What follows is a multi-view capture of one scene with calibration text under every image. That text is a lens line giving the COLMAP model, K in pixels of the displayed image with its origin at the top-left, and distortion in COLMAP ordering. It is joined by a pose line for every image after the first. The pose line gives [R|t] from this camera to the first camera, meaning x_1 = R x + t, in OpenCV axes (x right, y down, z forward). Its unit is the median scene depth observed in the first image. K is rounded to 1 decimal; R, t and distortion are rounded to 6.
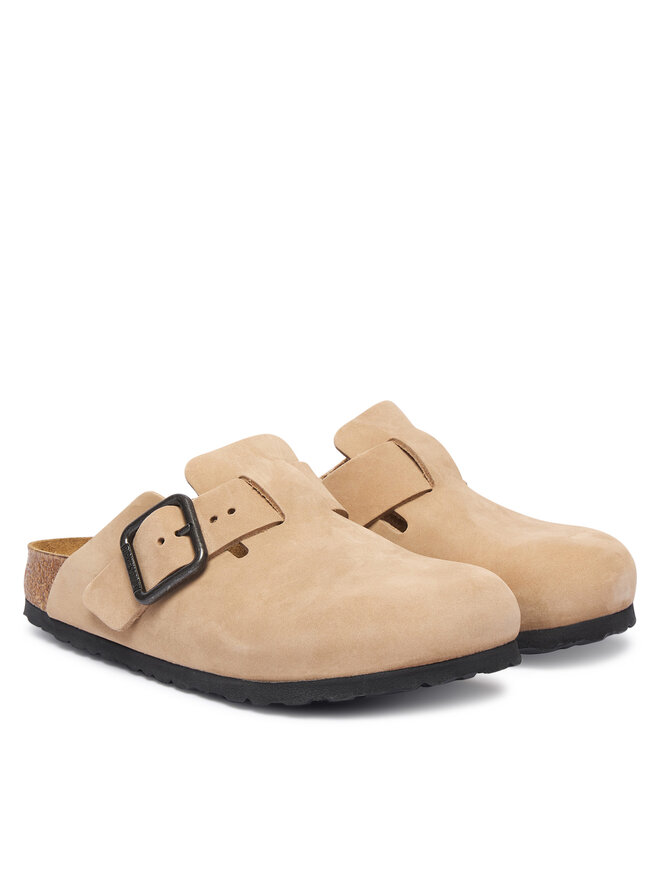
lens RADIAL K [[2277.5, 0, 330.0], [0, 2277.5, 440.0], [0, 0, 1]] dist [-0.814356, -0.005260]
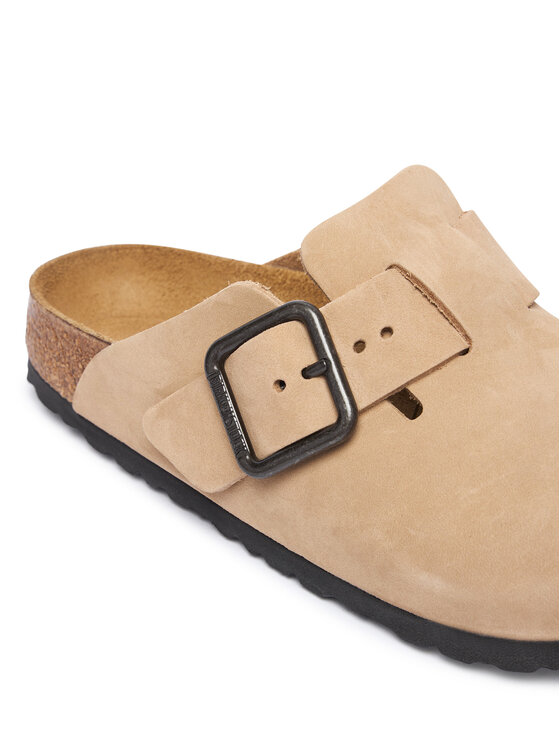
lens RADIAL K [[1869.5, 0, 280.0], [0, 1869.5, 373.0], [0, 0, 1]] dist [0.037695, 0.357276]
pose [[0.996604, -0.042789, 0.070353, -0.111583], [0.013977, 0.929892, 0.367567, -0.153509], [-0.081148, -0.365336, 0.927332, 0.507576]]
